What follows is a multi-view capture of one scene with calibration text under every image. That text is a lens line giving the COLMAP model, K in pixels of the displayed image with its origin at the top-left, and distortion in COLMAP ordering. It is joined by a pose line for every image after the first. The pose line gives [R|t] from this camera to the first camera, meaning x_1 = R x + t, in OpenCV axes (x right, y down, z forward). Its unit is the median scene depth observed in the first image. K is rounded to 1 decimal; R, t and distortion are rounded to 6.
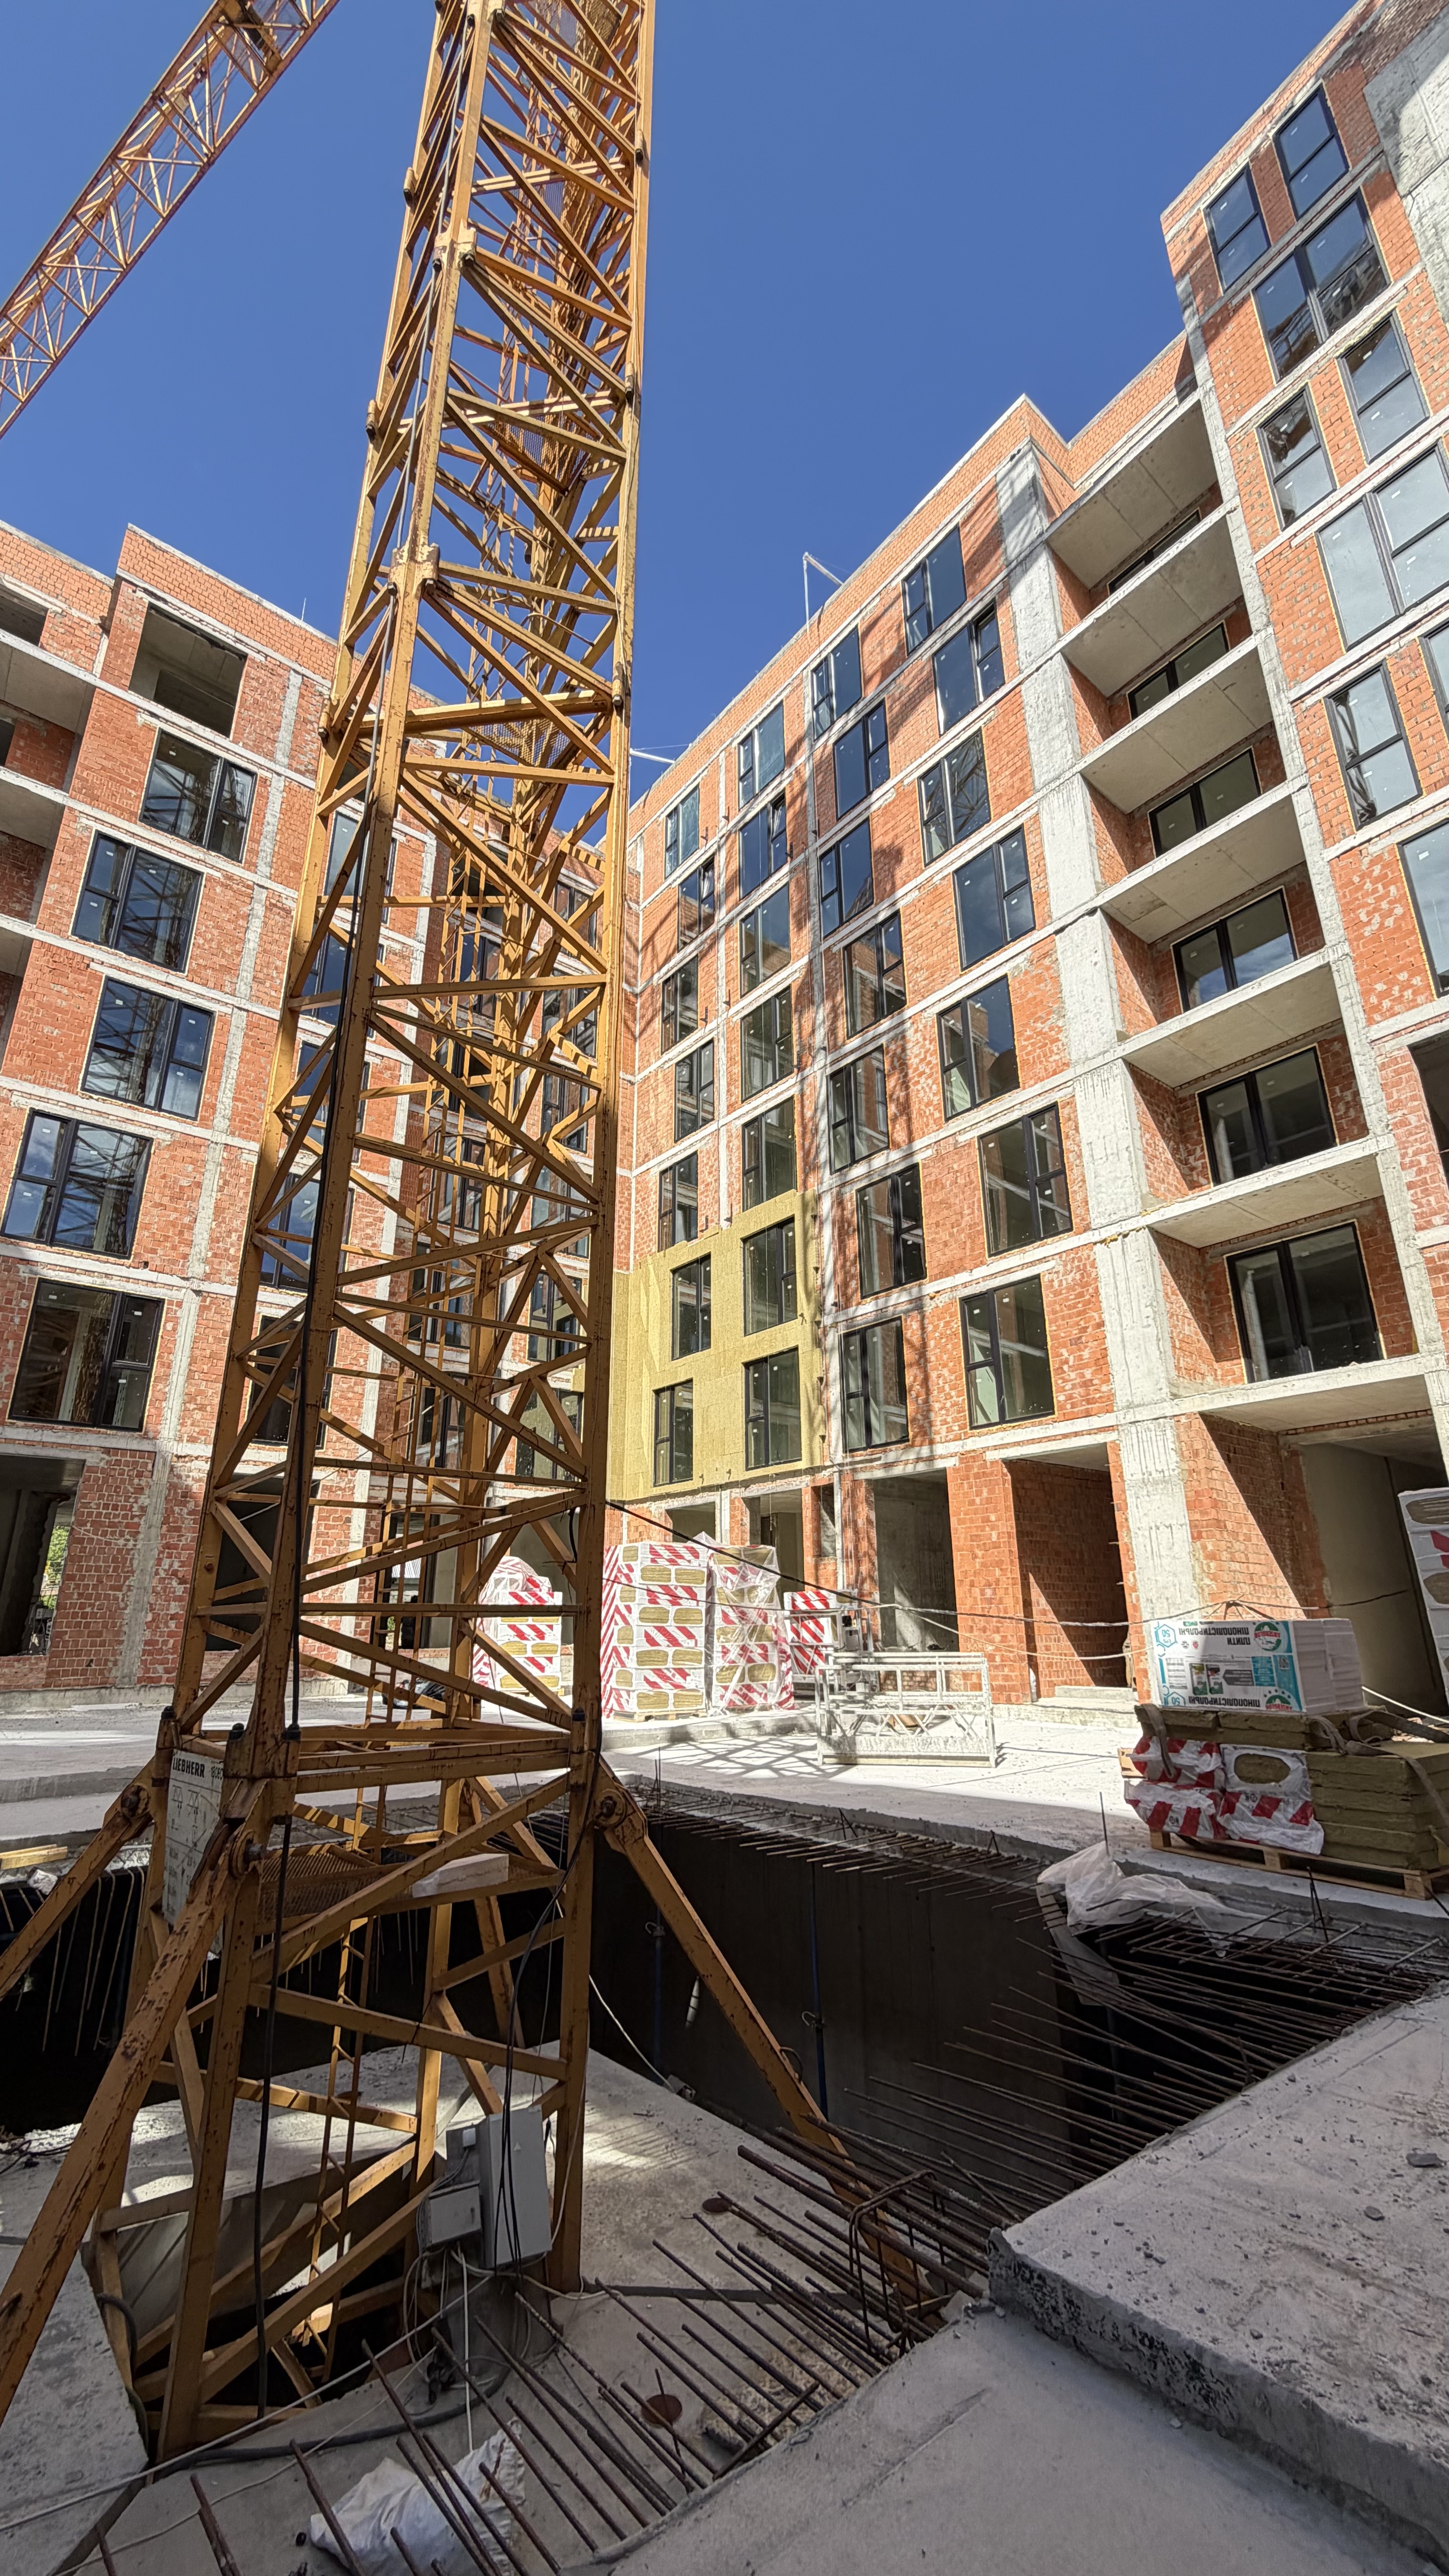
lens RADIAL K [[1030.0, 0, 727.4], [0, 1030.0, 1281.9], [0, 0, 1]] dist [-0.000615, 0.000357]
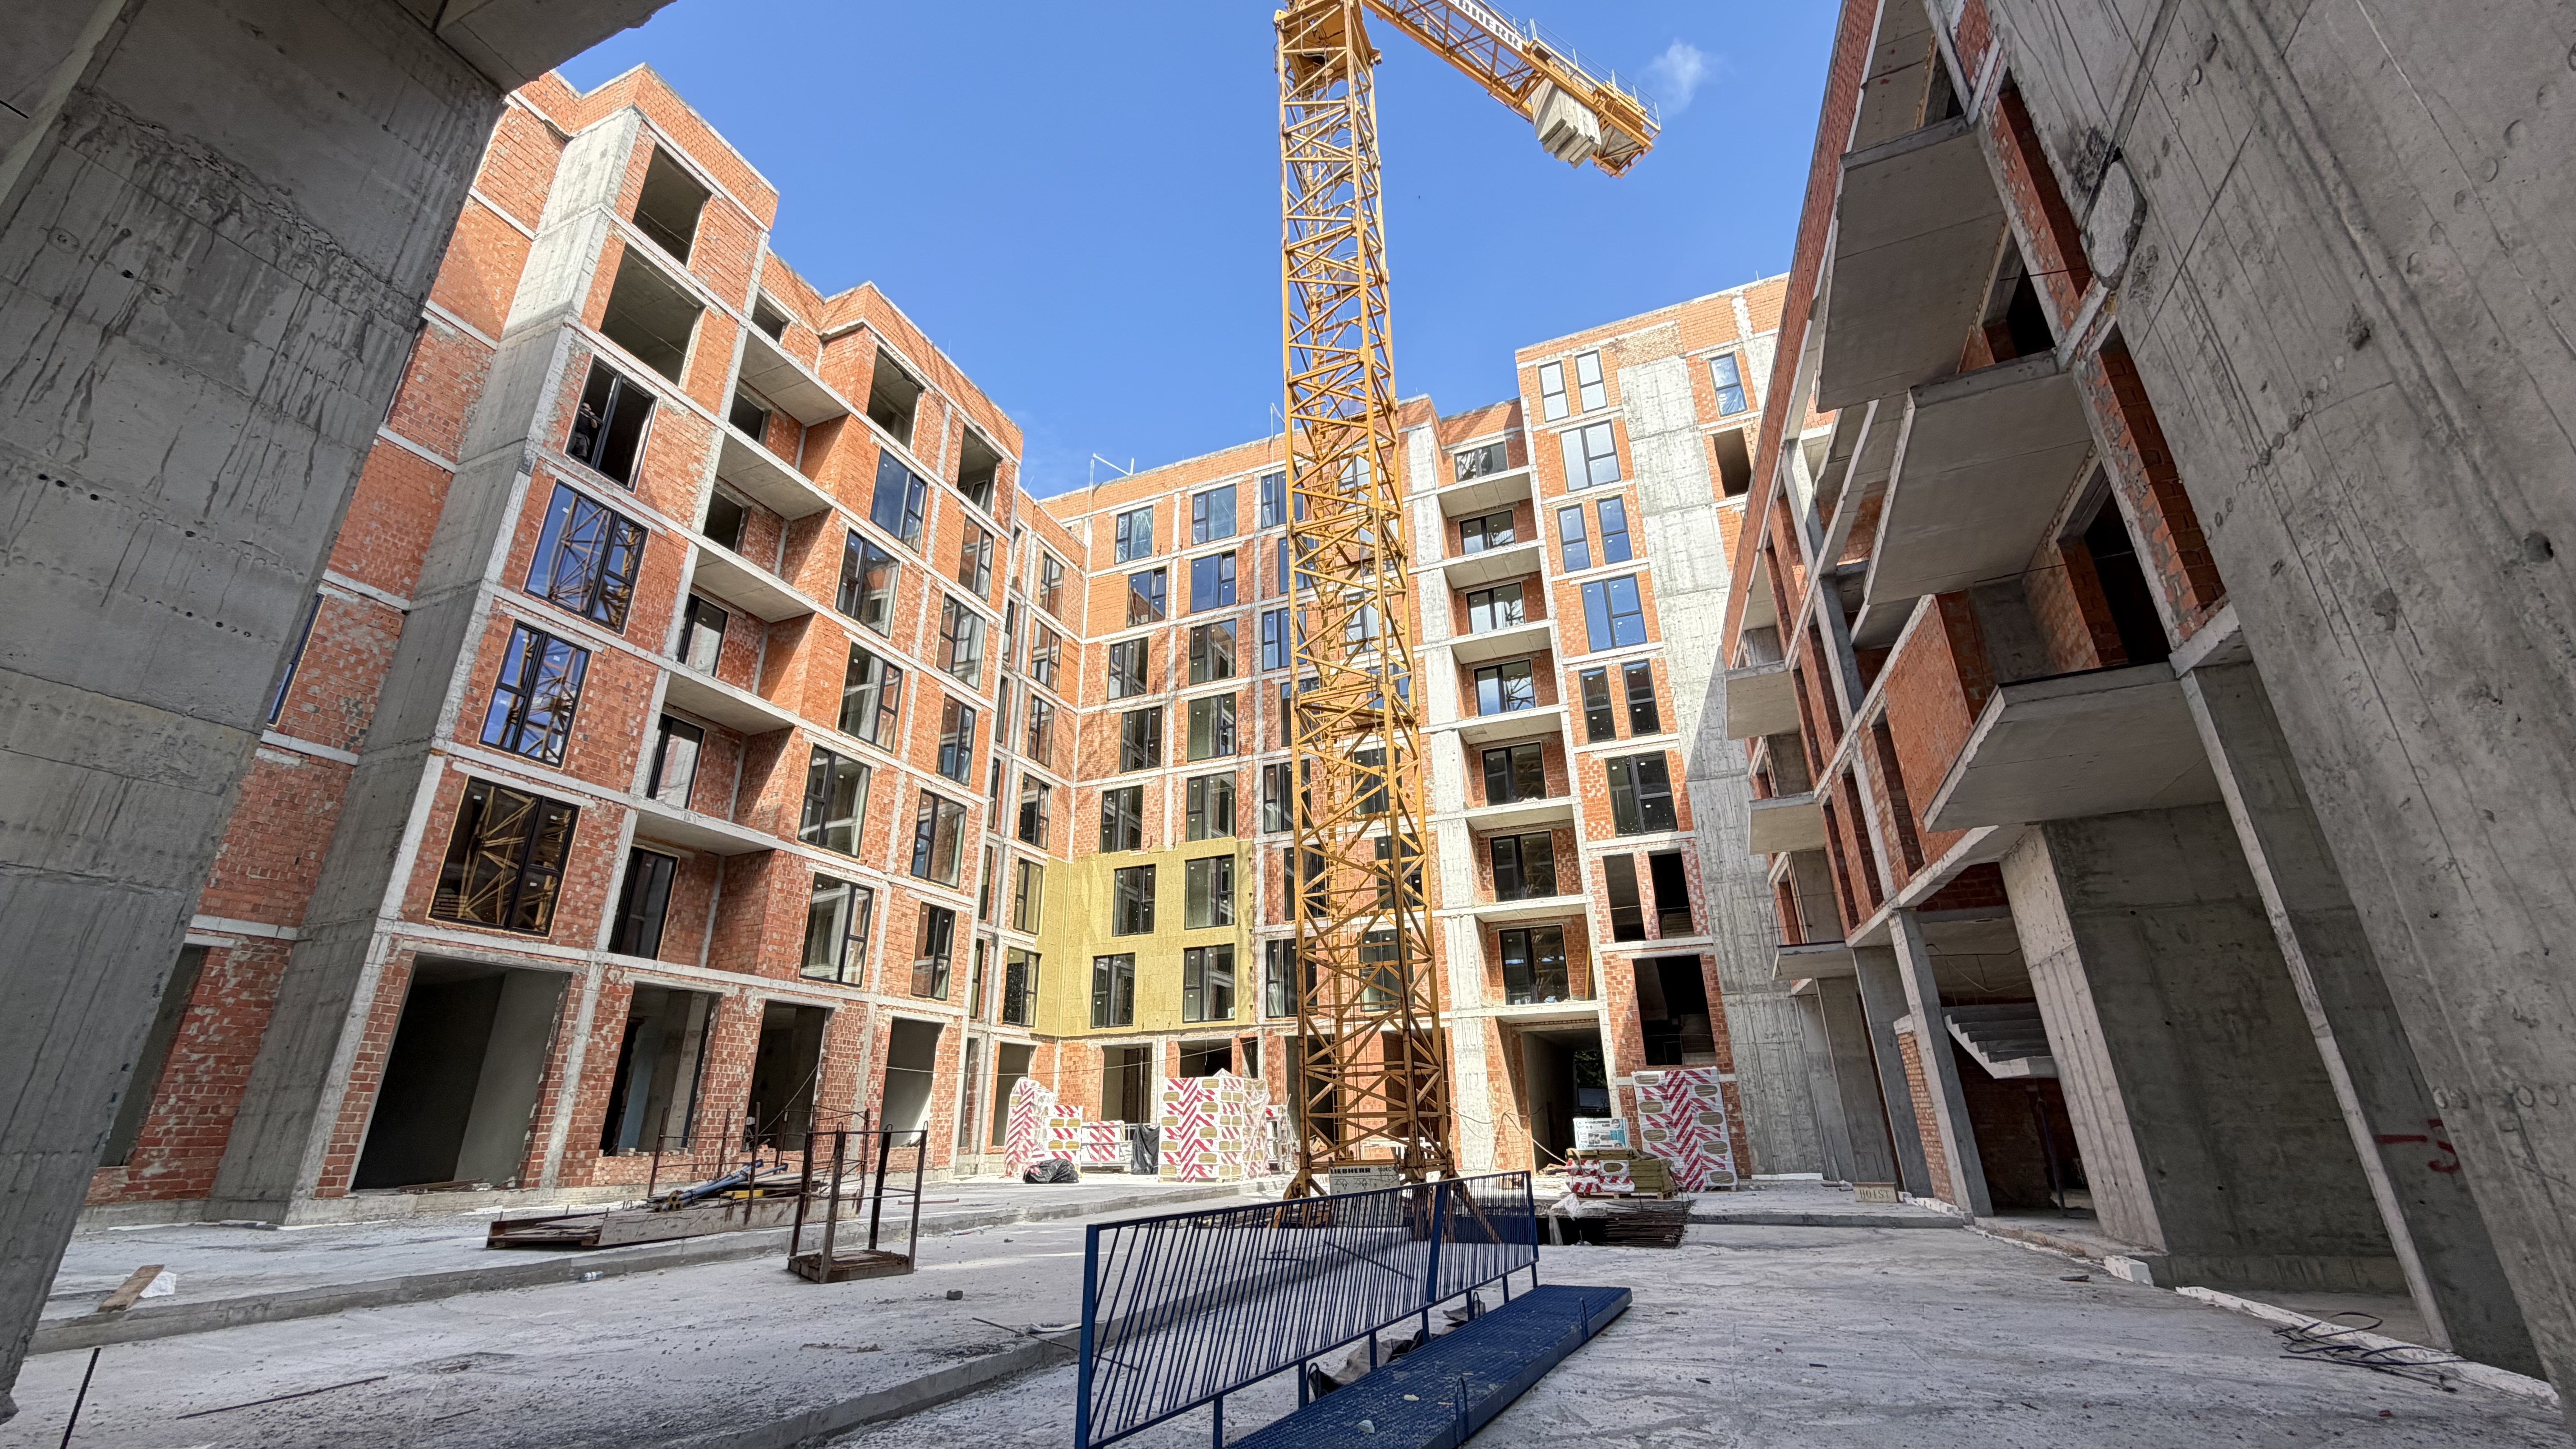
lens RADIAL K [[1030.0, 0, 1283.0], [0, 1030.0, 722.9], [0, 0, 1]] dist [-0.000615, 0.000357]
pose [[0.877692, 0.171102, 0.447638, -0.657618], [-0.142830, 0.985035, -0.096463, -0.133450], [-0.457445, 0.020729, 0.888996, -0.441827]]
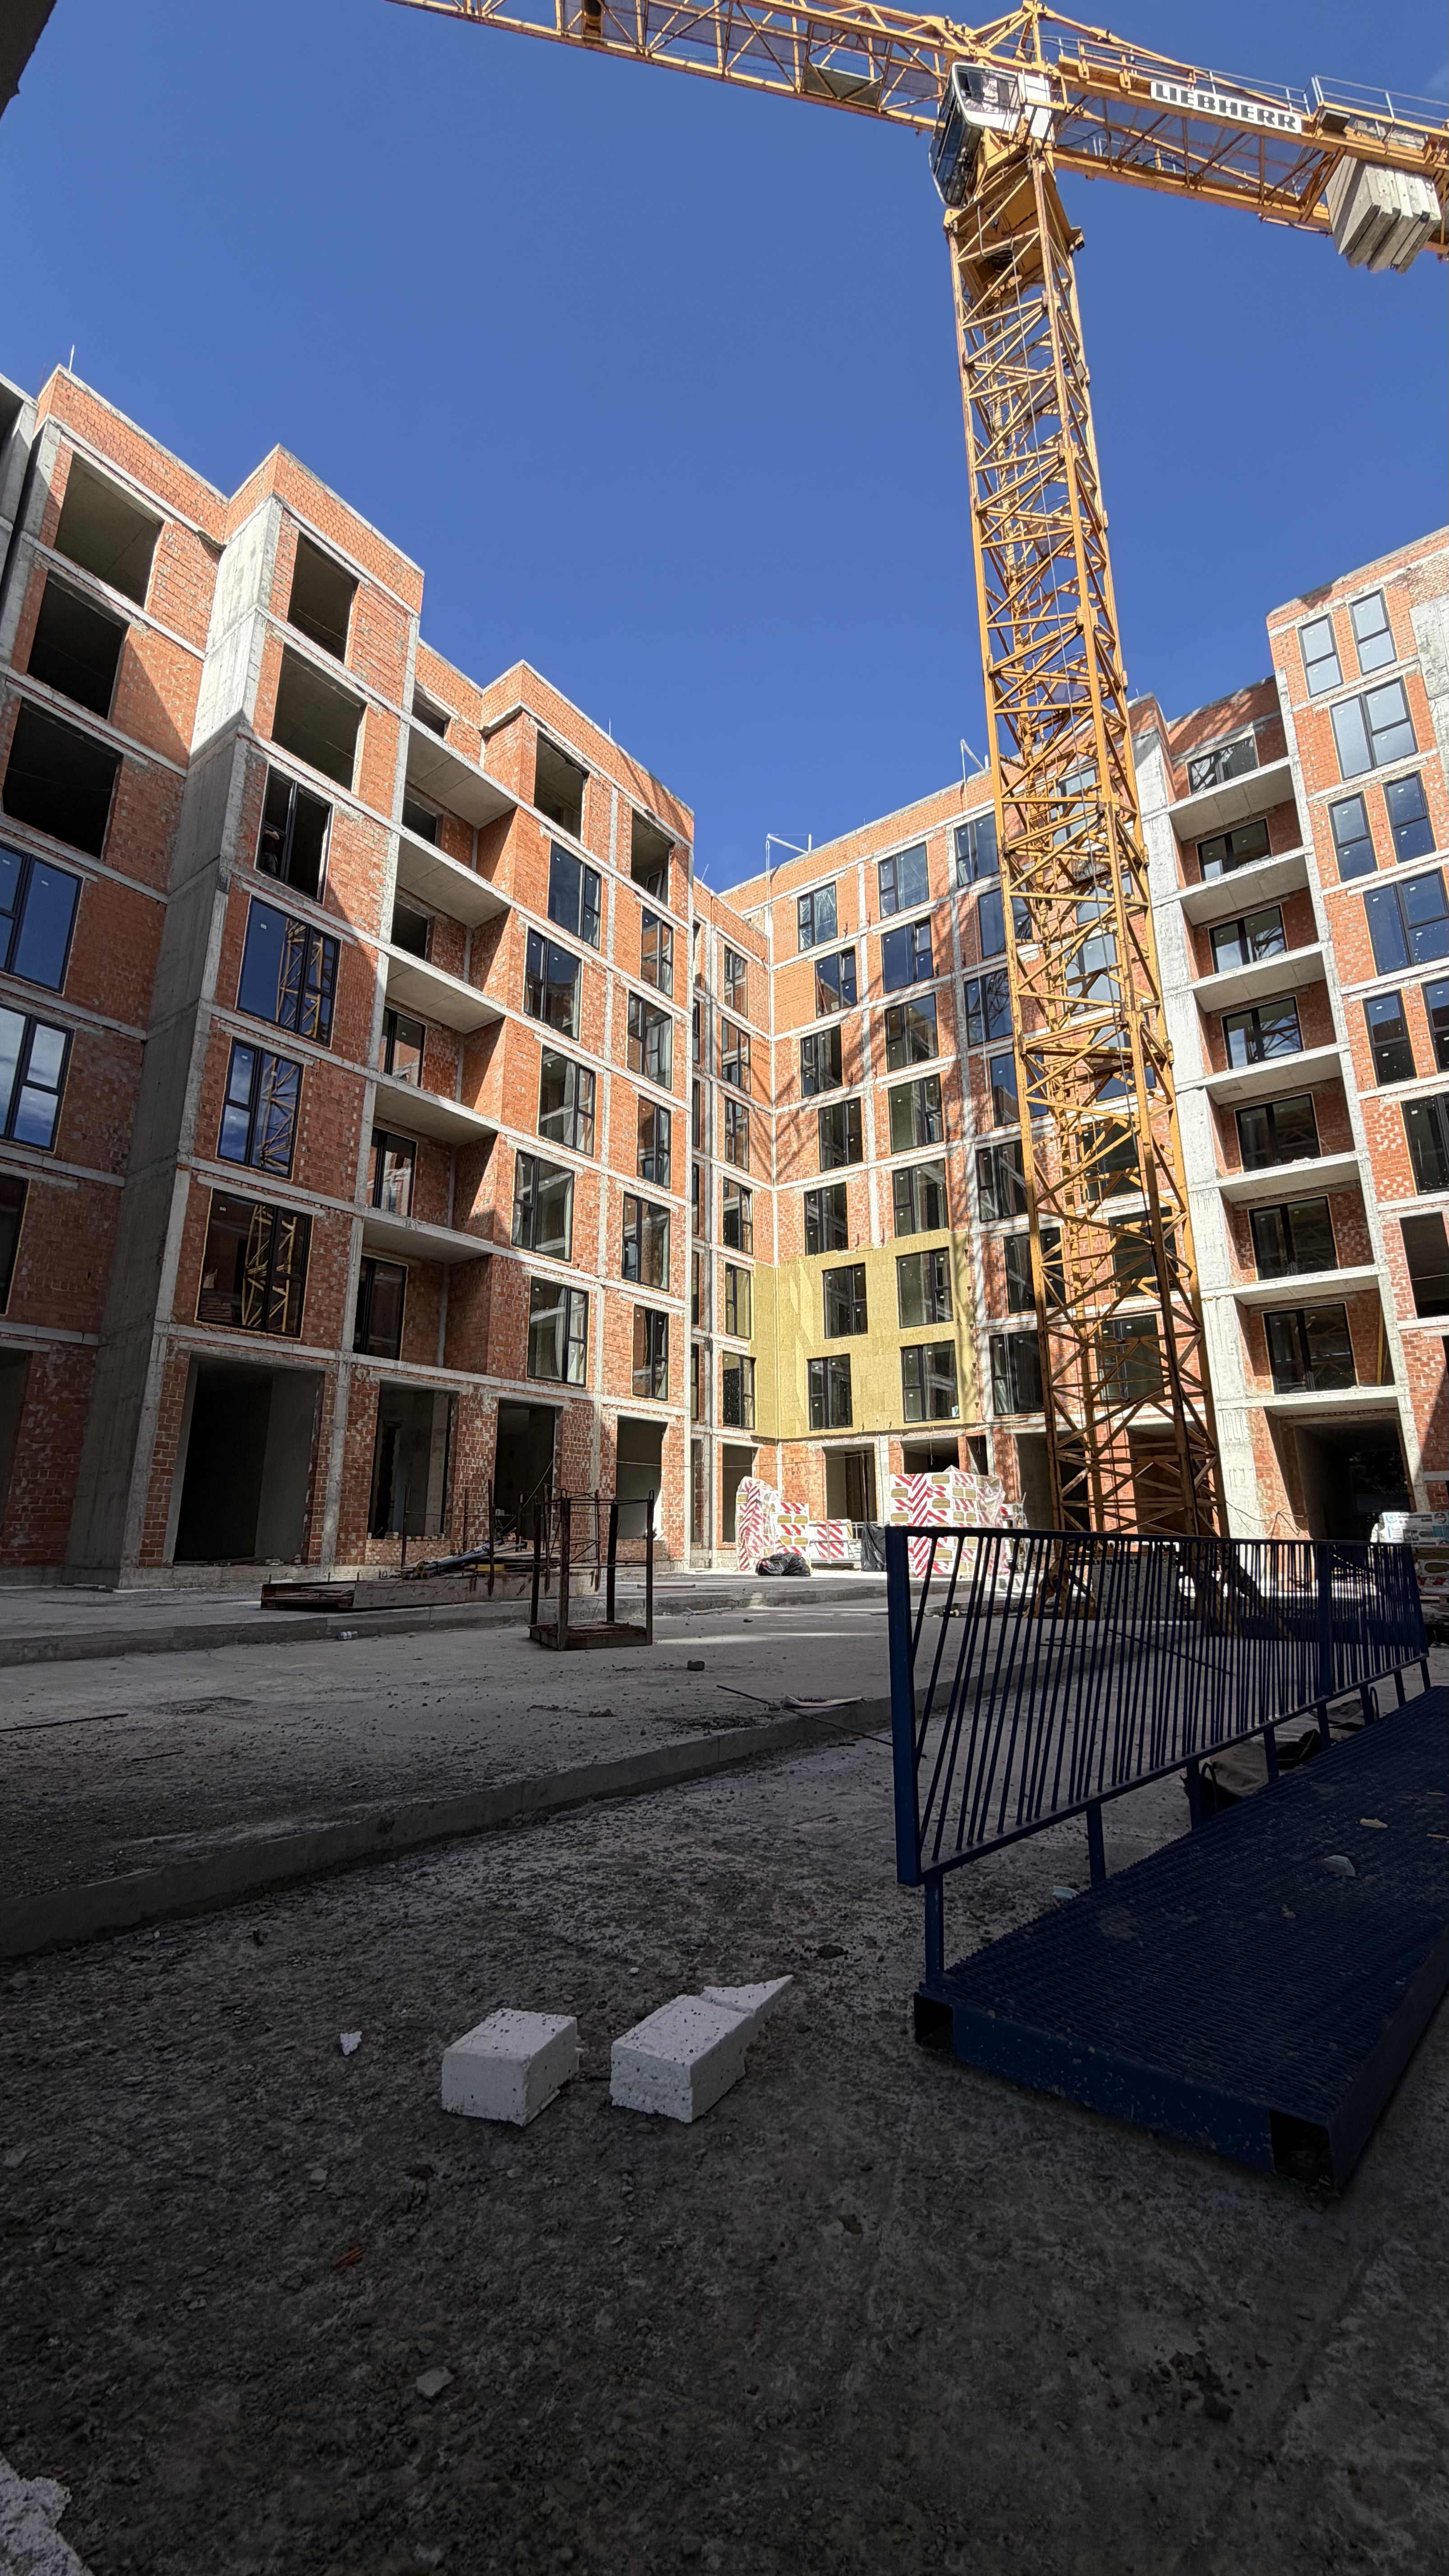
lens RADIAL K [[1030.0, 0, 727.4], [0, 1030.0, 1281.9], [0, 0, 1]] dist [-0.000615, 0.000357]
pose [[0.969351, 0.065189, 0.236875, -0.632566], [-0.081269, 0.994959, 0.058756, -0.084532], [-0.231851, -0.076205, 0.969762, -0.353255]]
